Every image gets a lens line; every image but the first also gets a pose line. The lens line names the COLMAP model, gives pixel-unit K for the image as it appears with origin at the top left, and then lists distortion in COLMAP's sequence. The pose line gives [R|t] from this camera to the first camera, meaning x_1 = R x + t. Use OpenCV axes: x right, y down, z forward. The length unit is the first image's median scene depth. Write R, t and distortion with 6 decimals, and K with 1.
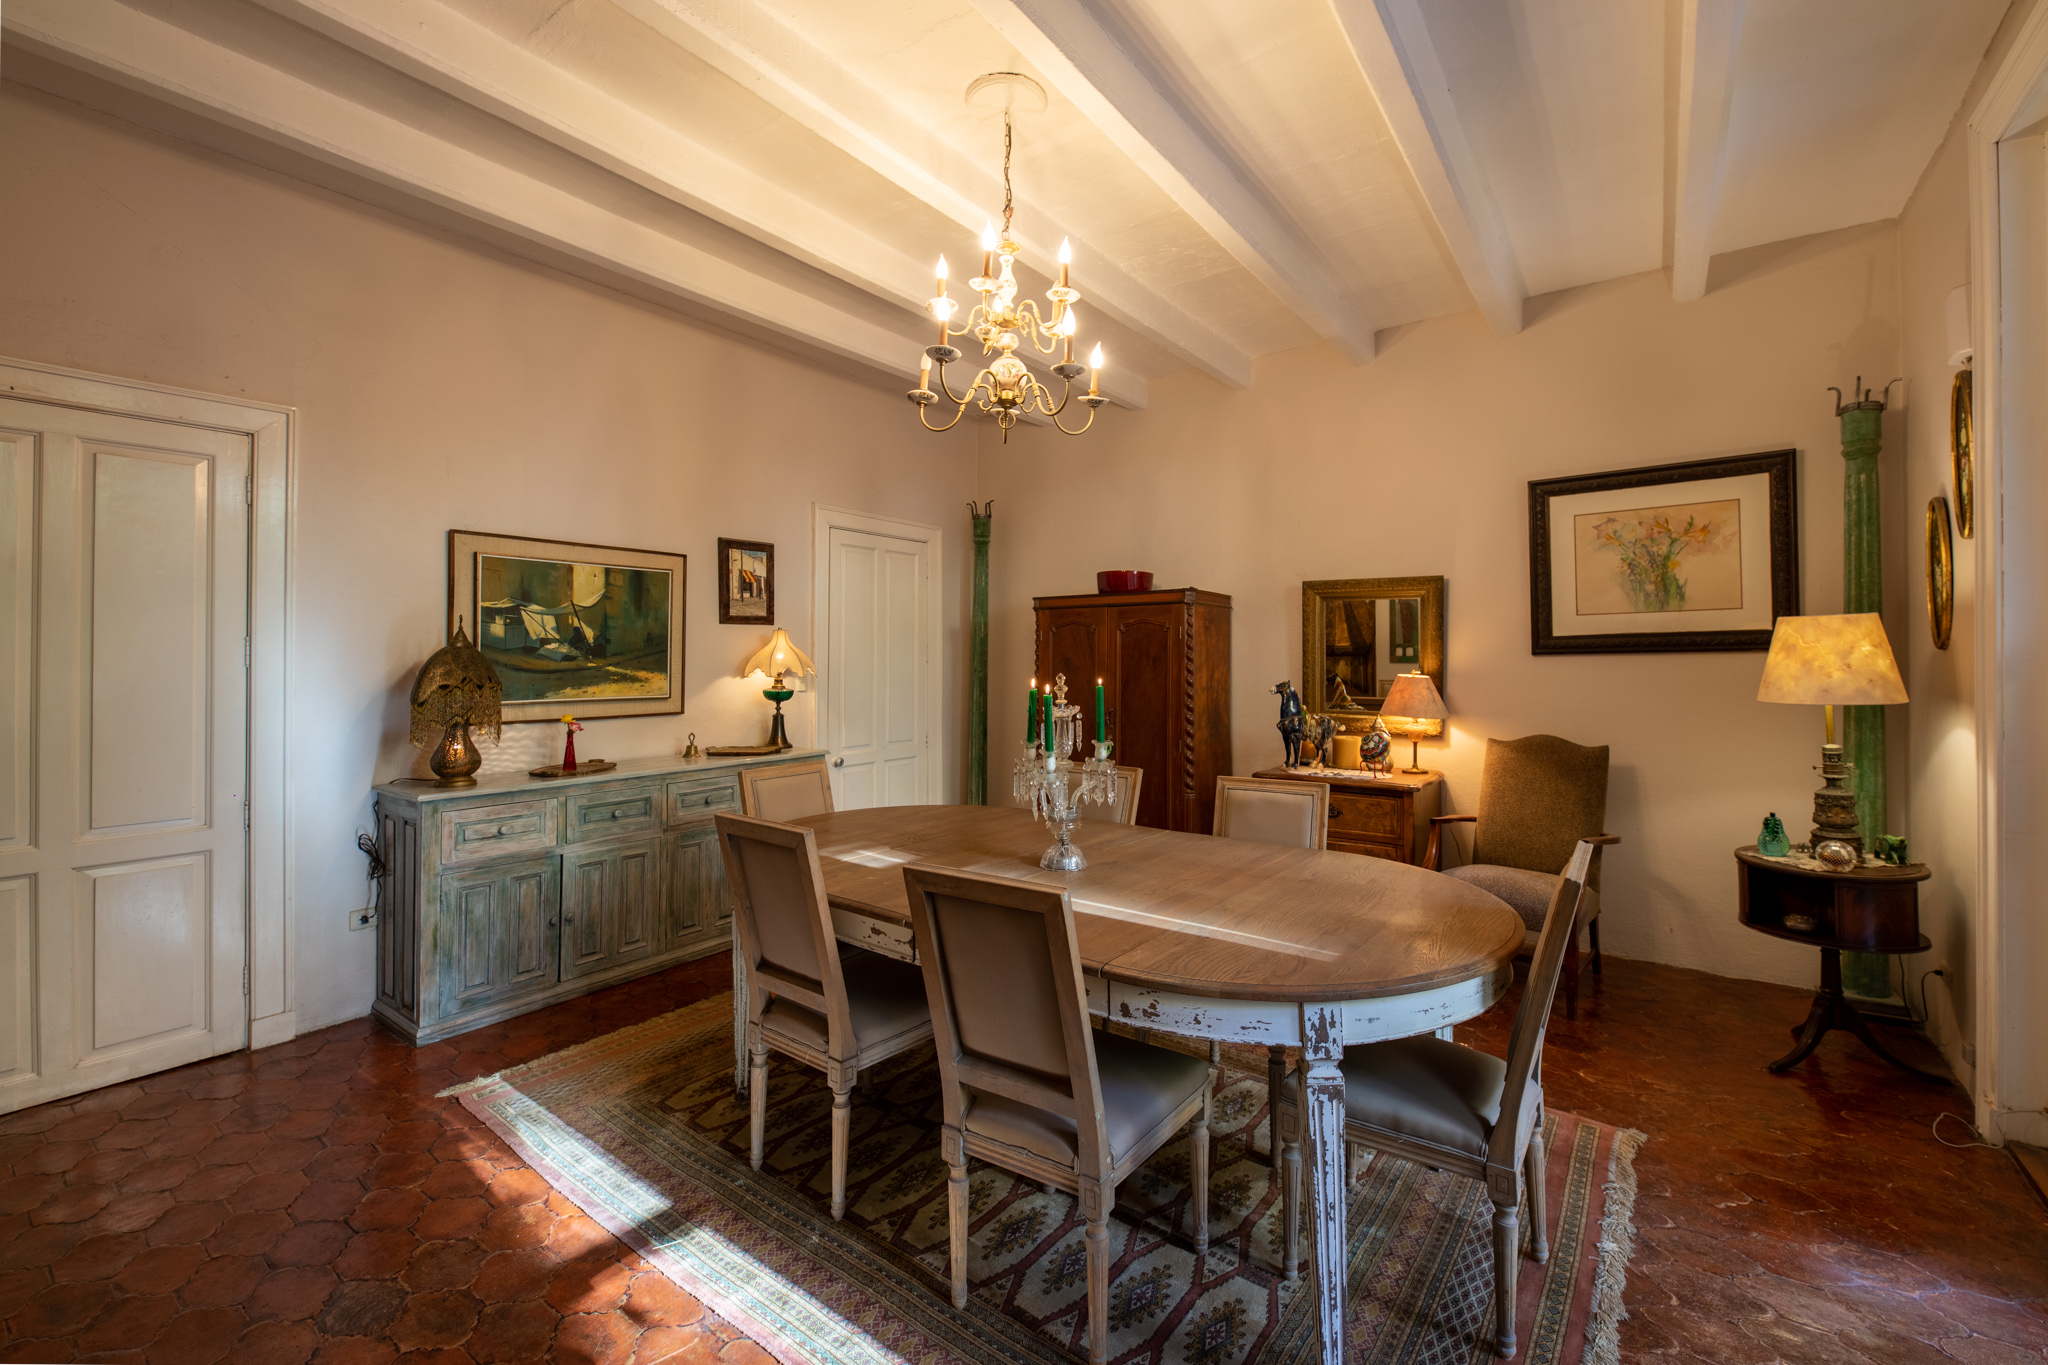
lens RADIAL K [[832.3, 0, 1075.7], [0, 832.3, 655.4], [0, 0, 1]] dist [0.004475, 0.000056]
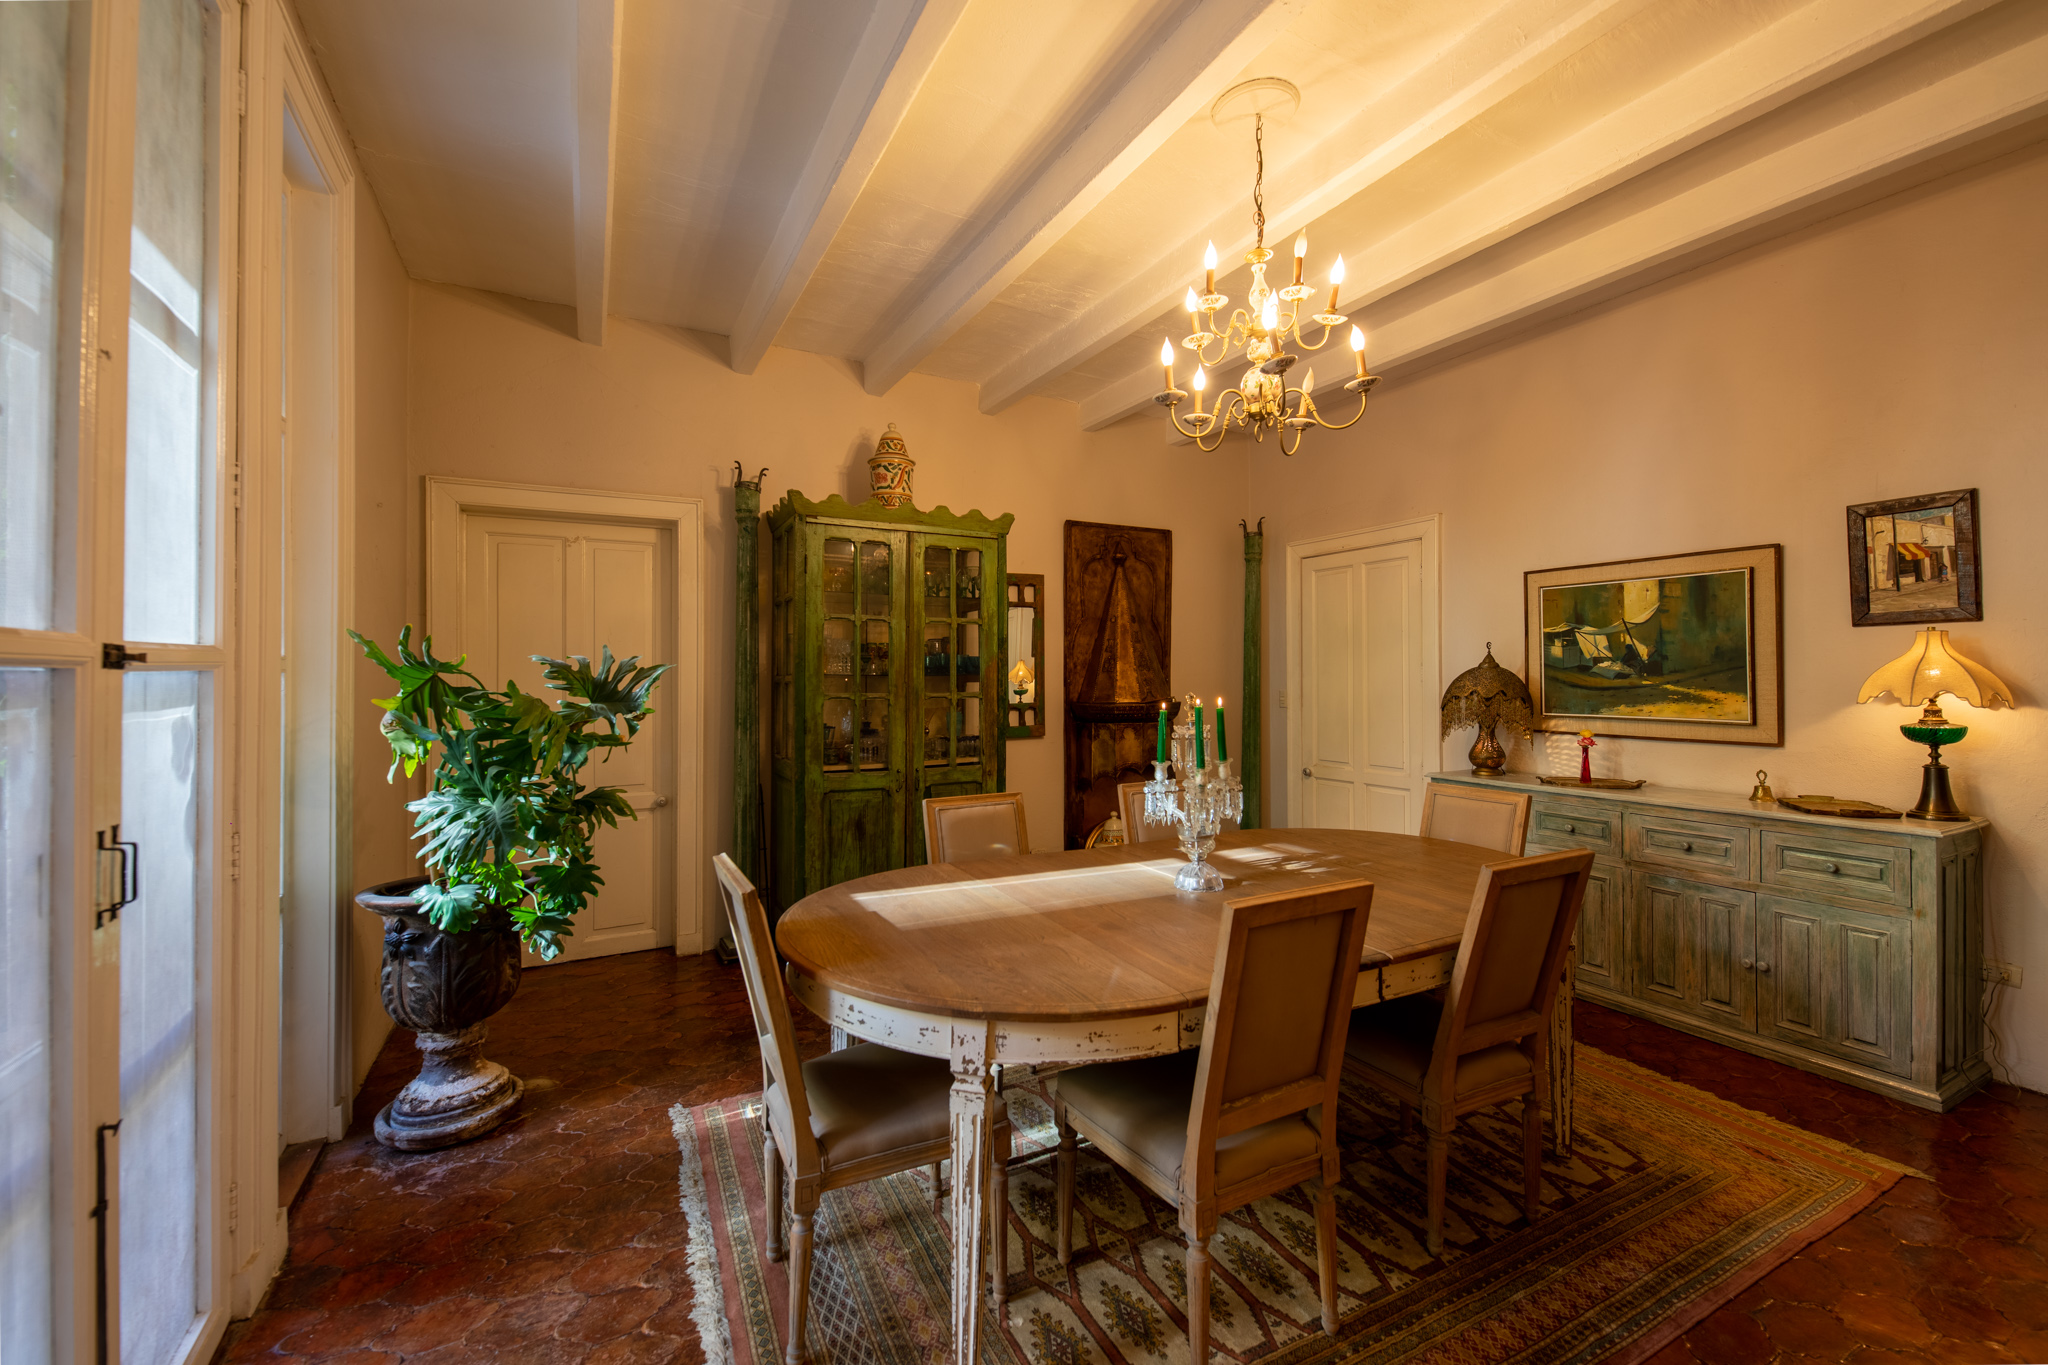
lens RADIAL K [[832.3, 0, 1033.0], [0, 832.3, 671.3], [0, 0, 1]] dist [0.004475, 0.000056]
pose [[-0.453602, -0.003081, -0.891199, 0.599844], [0.006238, 0.999959, -0.006631, 0.000058], [0.891182, -0.008567, -0.453564, 0.797787]]
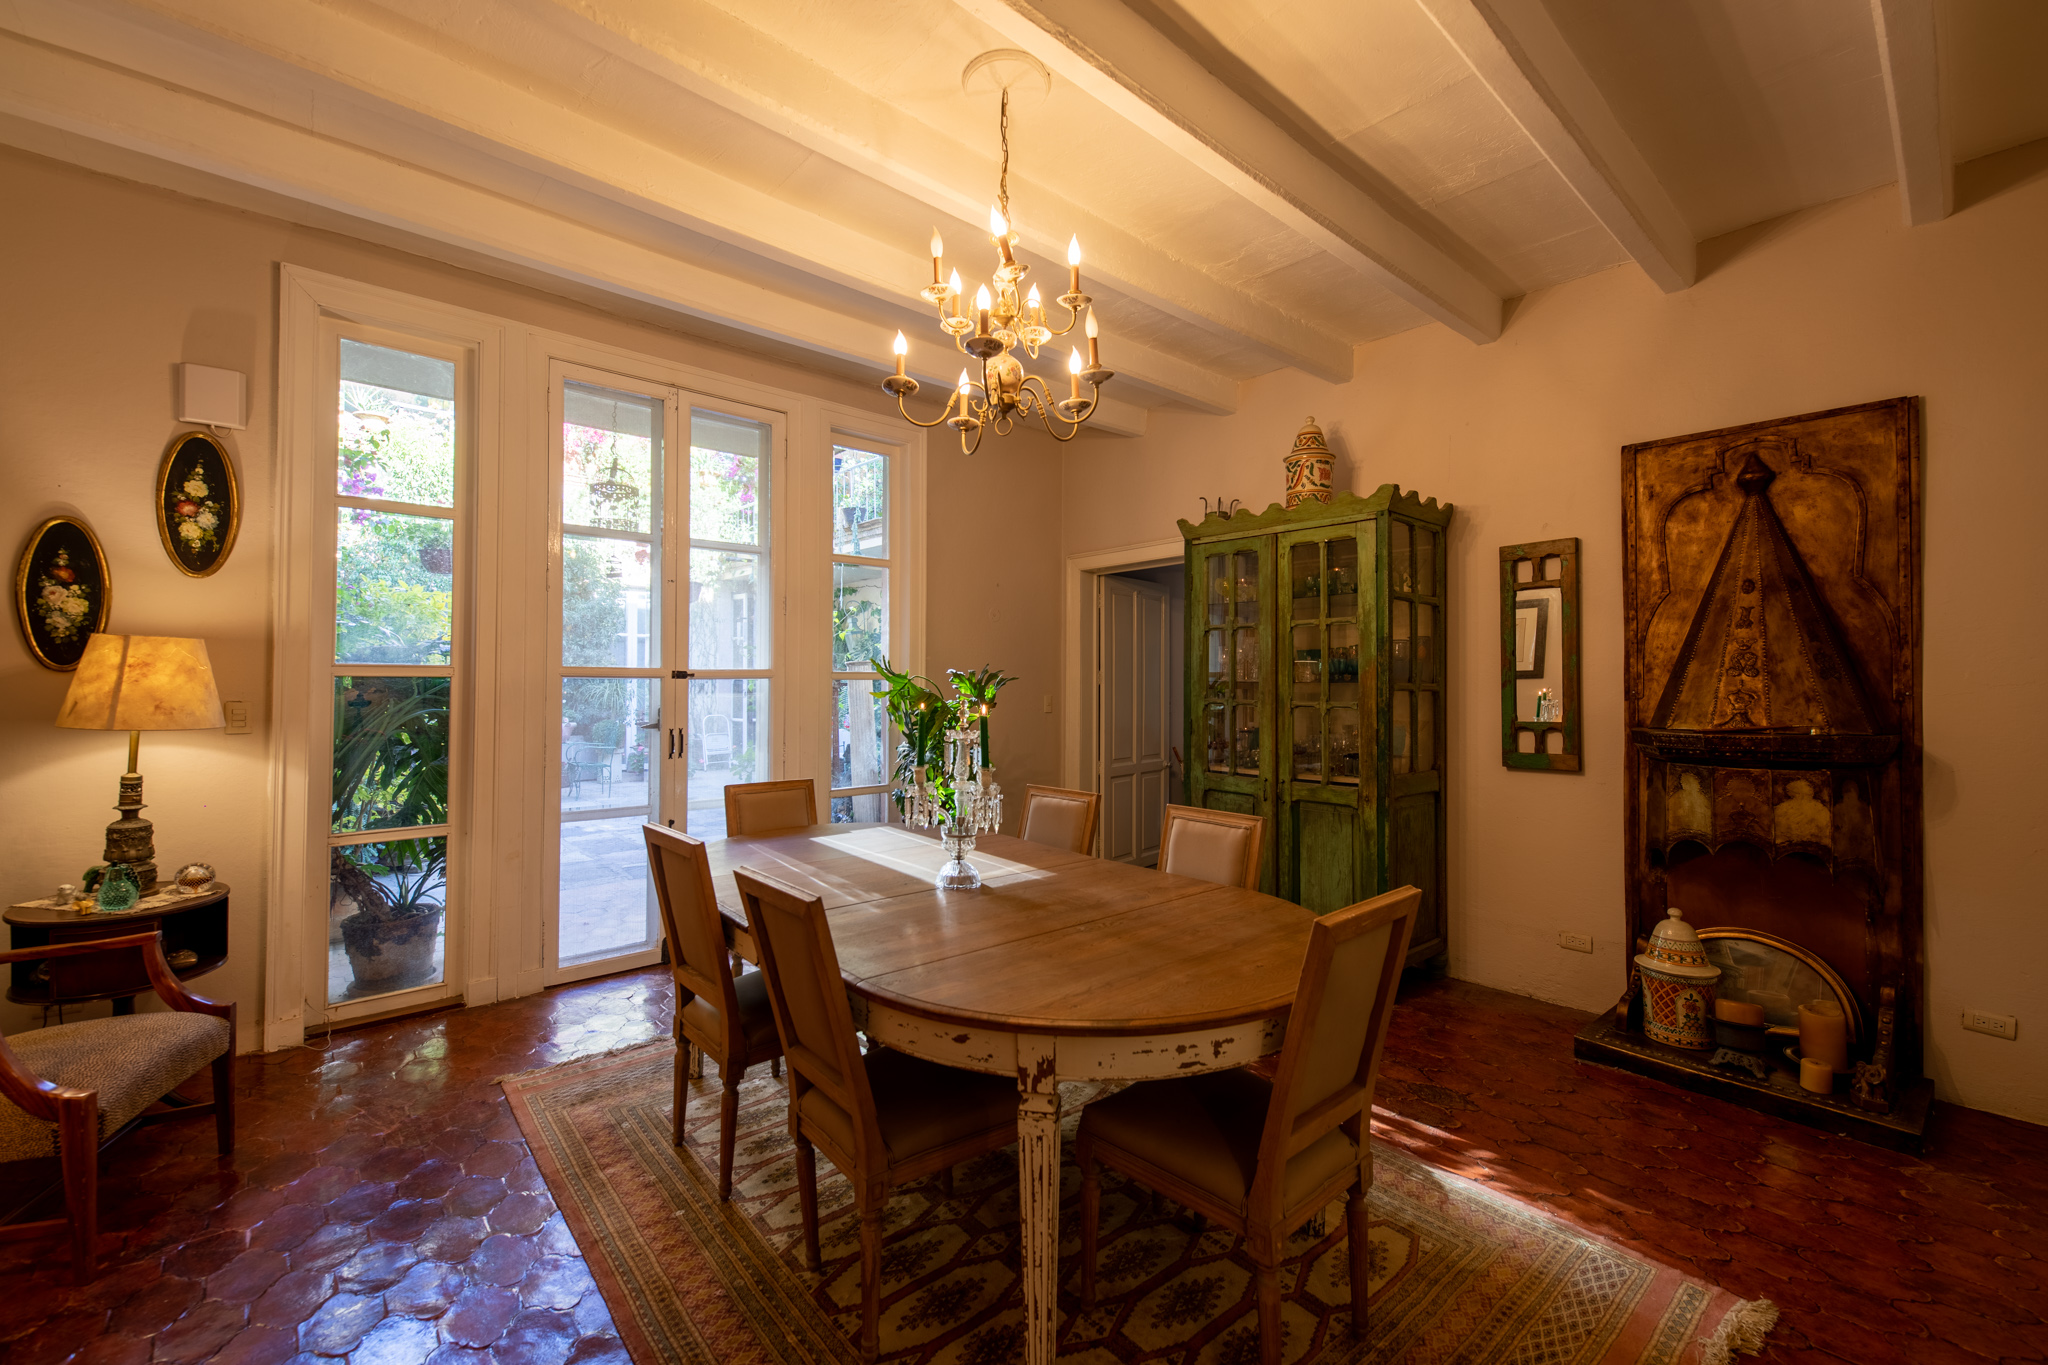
lens RADIAL K [[832.3, 0, 1034.4], [0, 832.3, 674.0], [0, 0, 1]] dist [0.004475, 0.000056]
pose [[-0.971657, -0.000847, 0.236392, -0.228681], [-0.004103, 0.999903, -0.013285, 0.001960], [-0.236358, -0.013878, -0.971567, 1.240483]]
